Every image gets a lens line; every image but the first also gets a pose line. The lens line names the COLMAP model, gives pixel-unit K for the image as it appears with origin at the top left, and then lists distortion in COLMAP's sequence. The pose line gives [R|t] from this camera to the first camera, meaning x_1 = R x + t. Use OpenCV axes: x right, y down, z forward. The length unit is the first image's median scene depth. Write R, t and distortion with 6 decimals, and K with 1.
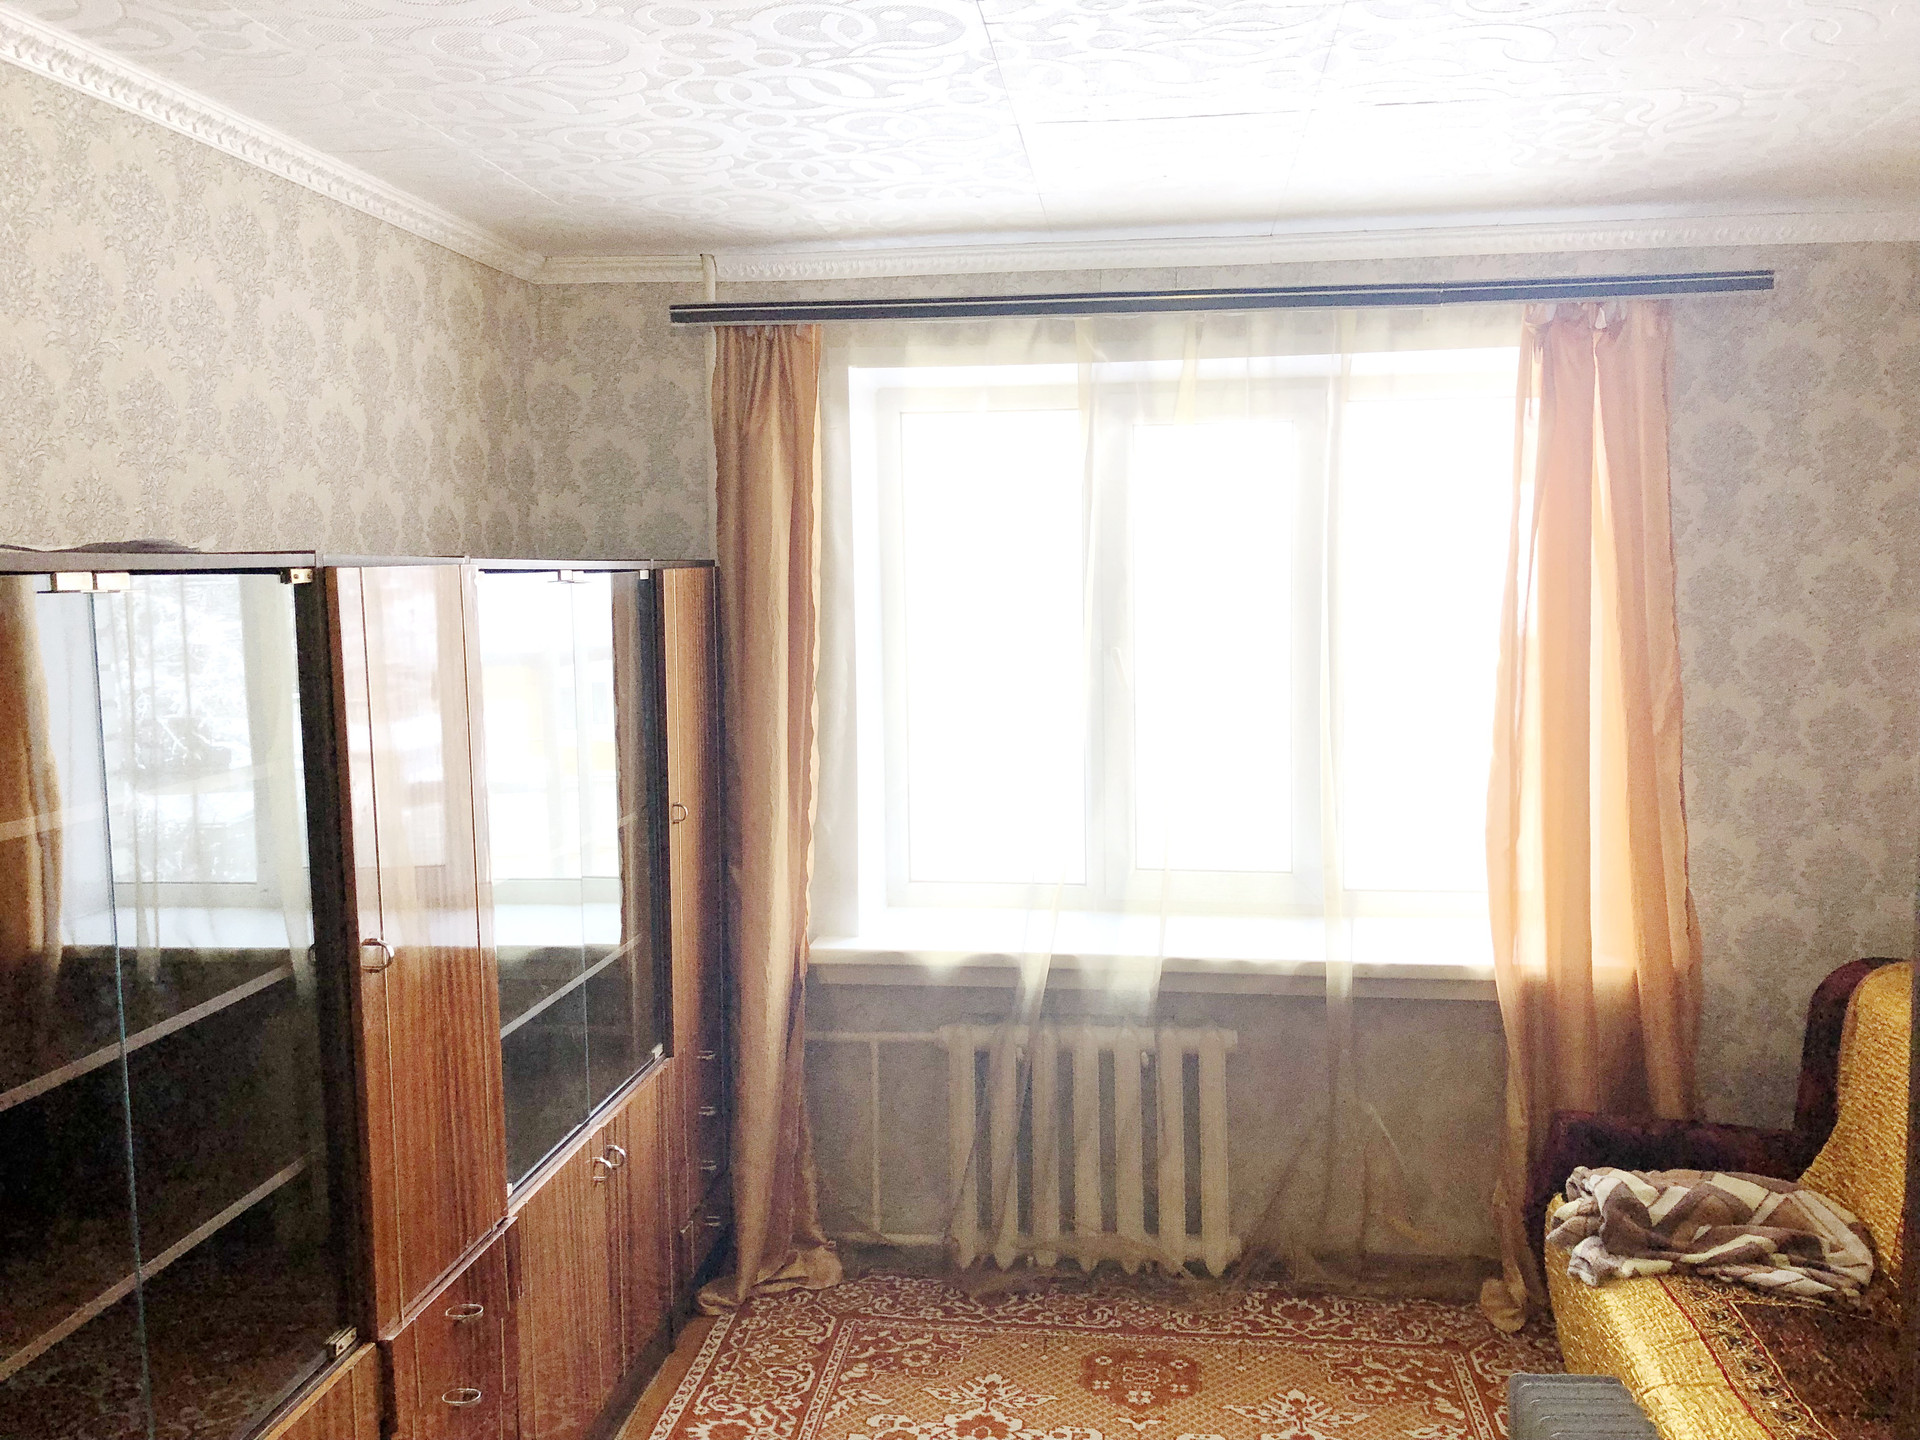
lens RADIAL K [[1568.7, 0, 960.9], [0, 1568.7, 720.4], [0, 0, 1]] dist [0.025969, 0.013035]
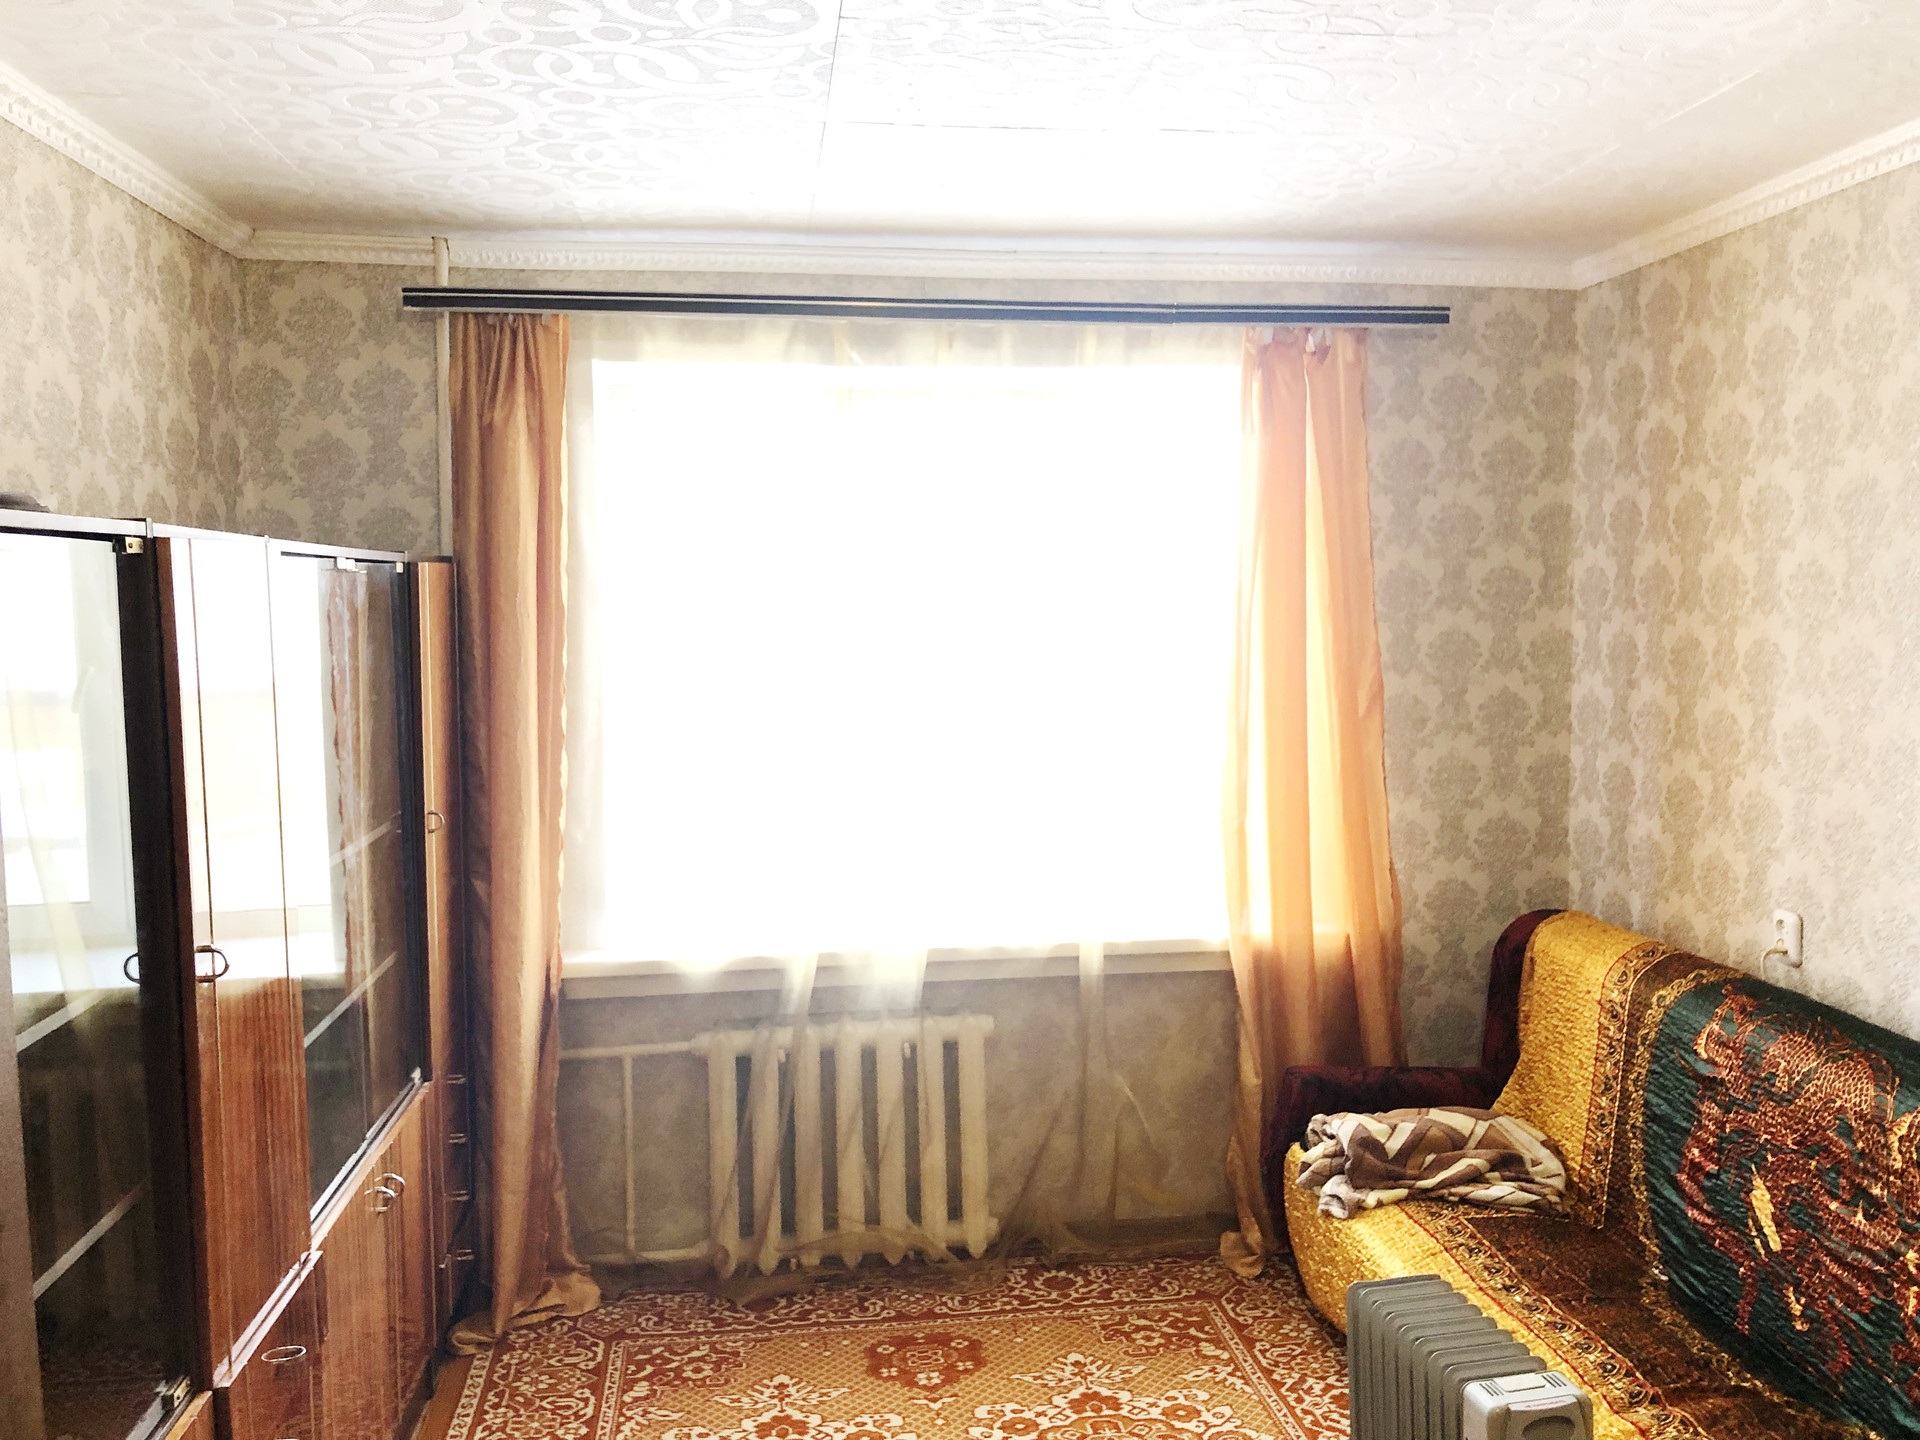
lens RADIAL K [[1578.8, 0, 957.8], [0, 1578.8, 715.8], [0, 0, 1]] dist [0.019141, 0.016019]
pose [[0.967681, -0.017203, 0.251589, -0.111830], [0.022668, 0.999566, -0.018838, 0.020669], [-0.251156, 0.023932, 0.967651, -0.002610]]
